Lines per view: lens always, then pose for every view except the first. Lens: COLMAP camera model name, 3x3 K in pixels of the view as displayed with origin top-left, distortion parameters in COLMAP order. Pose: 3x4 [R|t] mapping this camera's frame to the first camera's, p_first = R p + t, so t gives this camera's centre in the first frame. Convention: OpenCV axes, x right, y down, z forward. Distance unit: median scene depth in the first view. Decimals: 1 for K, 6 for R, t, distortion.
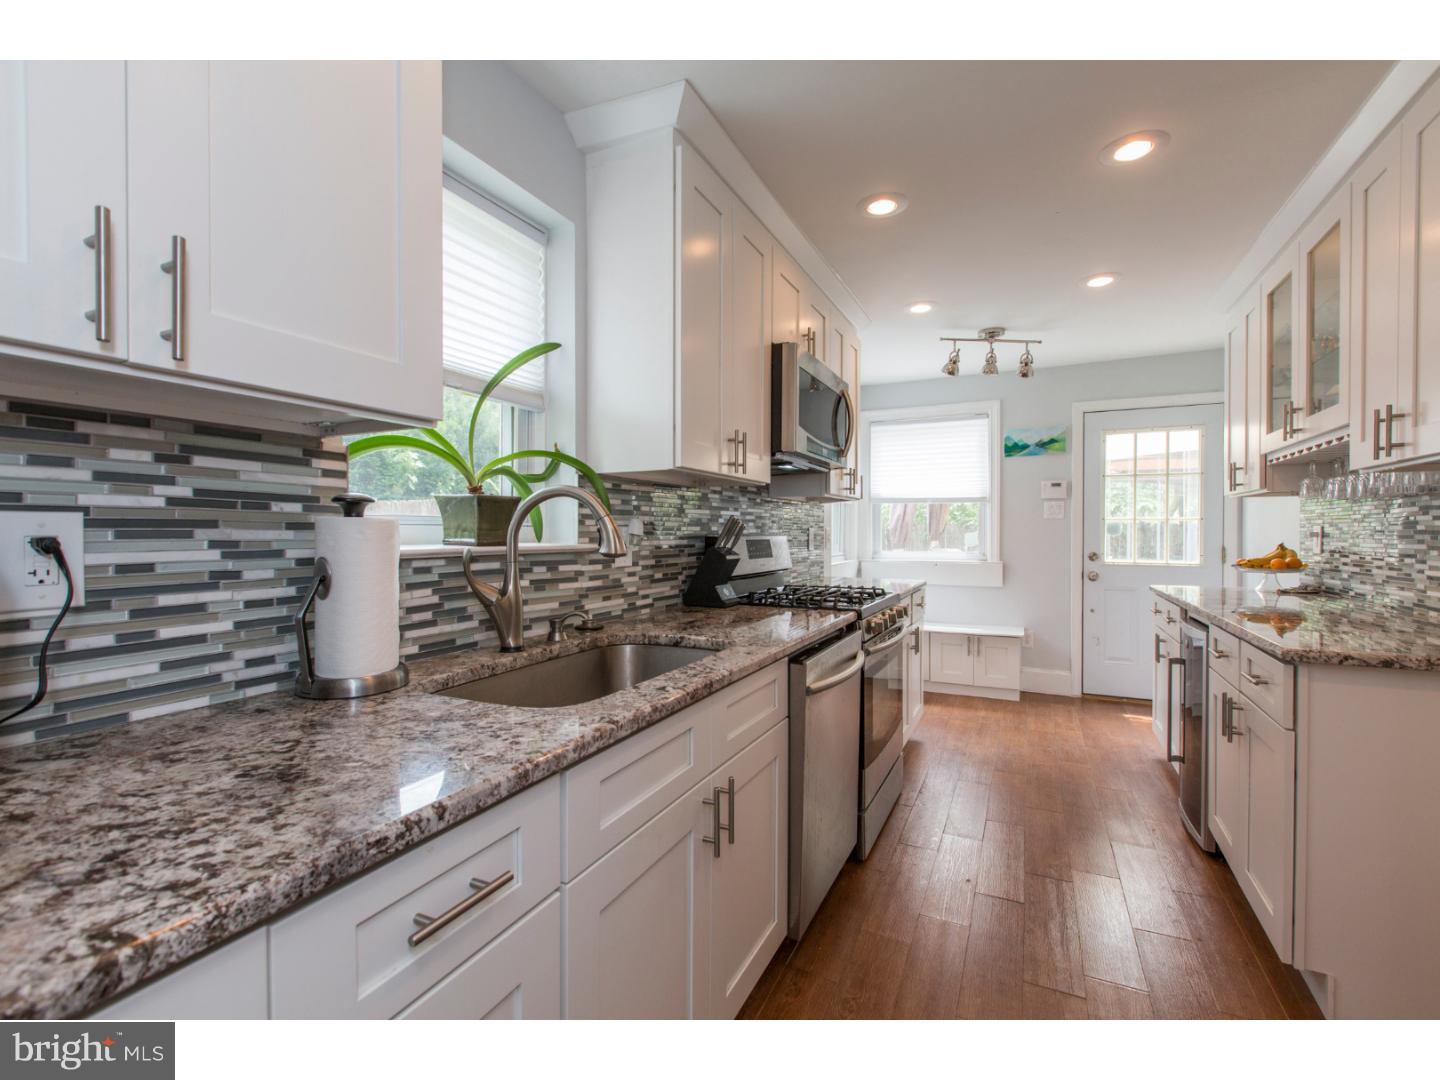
lens RADIAL K [[637.3, 0, 720.3], [0, 637.3, 537.4], [0, 0, 1]] dist [0.000030, 0.001075]
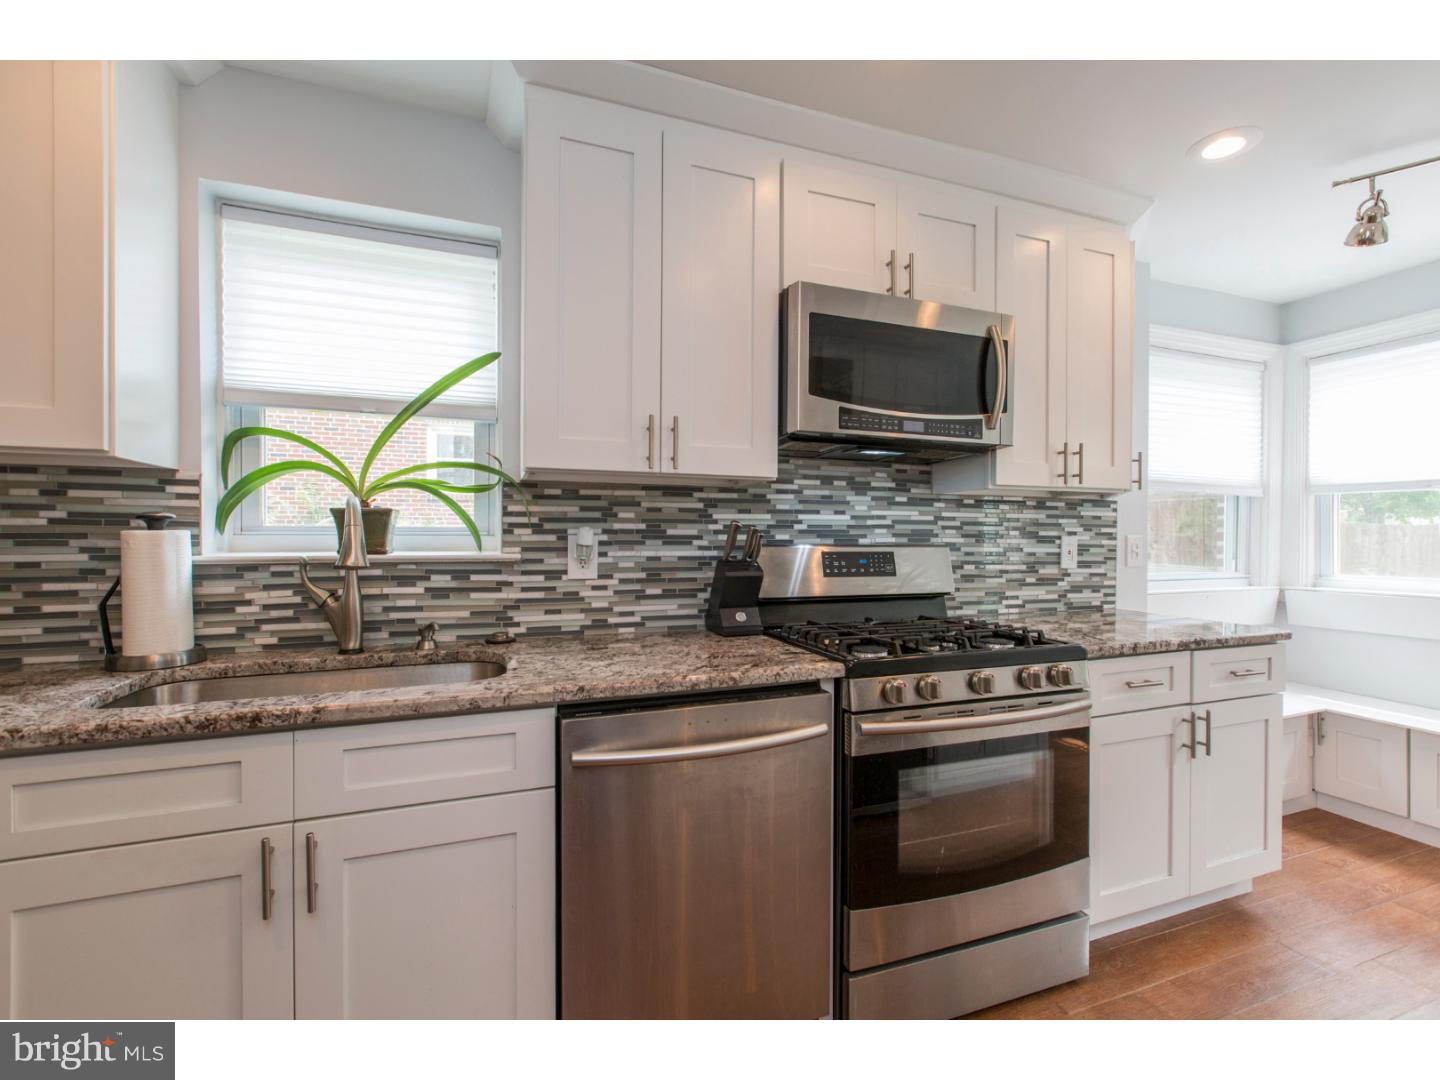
lens RADIAL K [[637.3, 0, 728.6], [0, 637.3, 538.7], [0, 0, 1]] dist [0.000030, 0.001075]
pose [[0.727800, 0.003992, -0.685778, 0.808530], [-0.008084, 0.999964, -0.002758, -0.014596], [0.685742, 0.007551, 0.727806, 0.610139]]
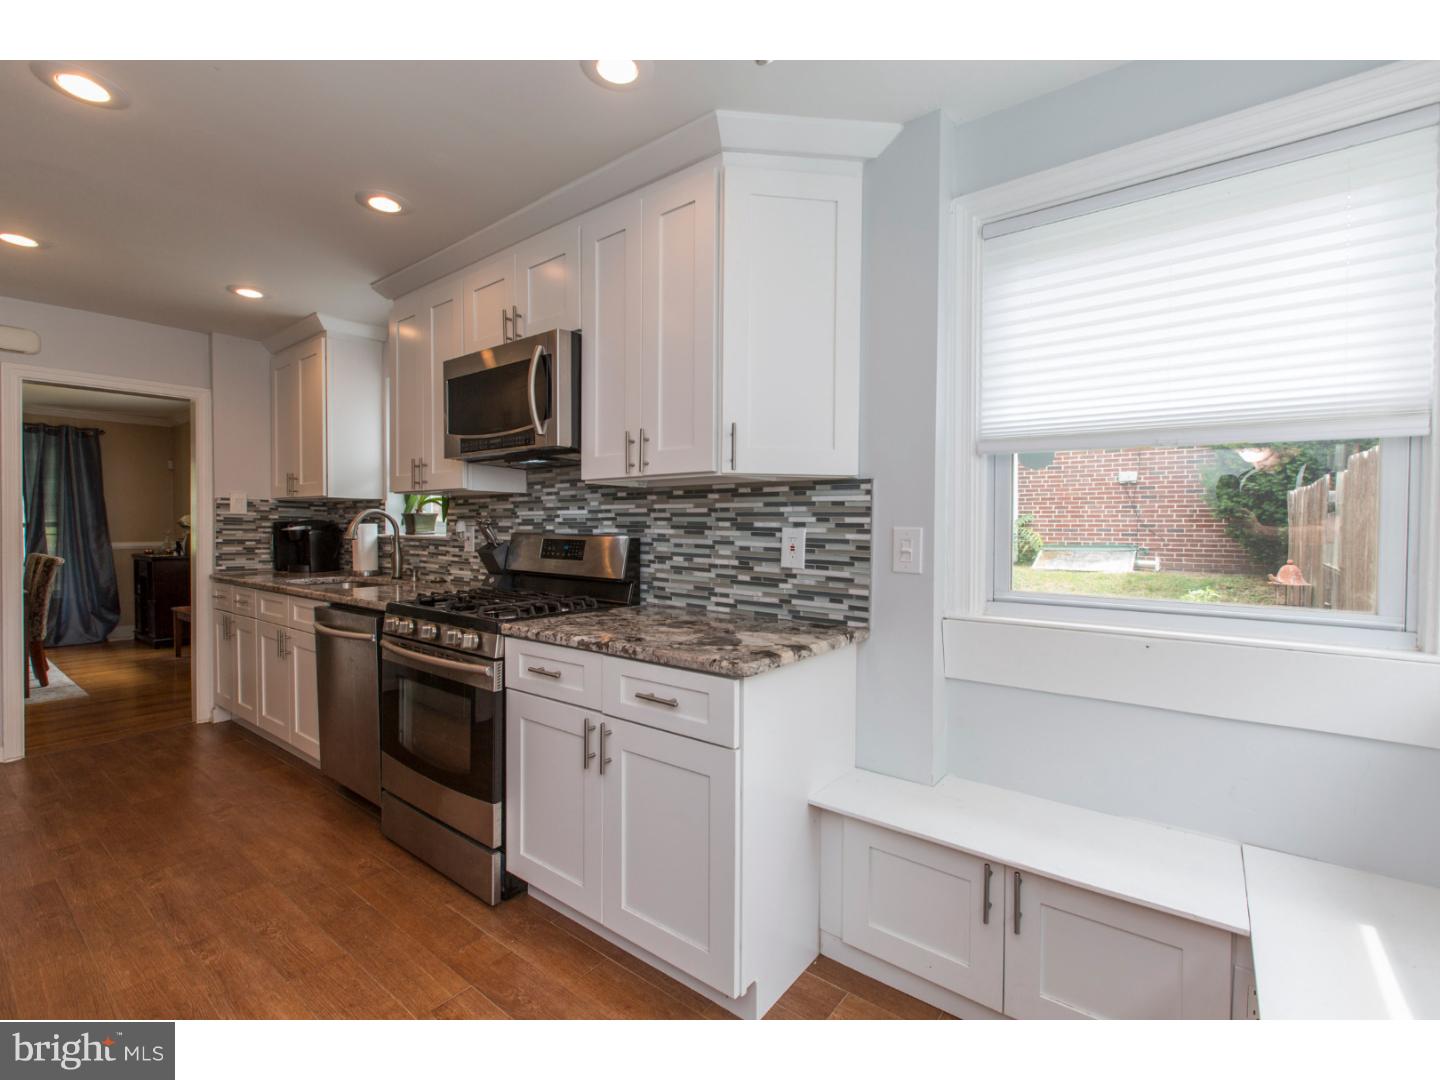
lens RADIAL K [[637.3, 0, 715.5], [0, 637.3, 537.6], [0, 0, 1]] dist [0.000030, 0.001075]
pose [[-0.208784, 0.015820, -0.977834, 1.625498], [-0.014168, 0.999715, 0.019199, -0.035382], [0.977859, 0.017862, -0.208501, 2.471404]]
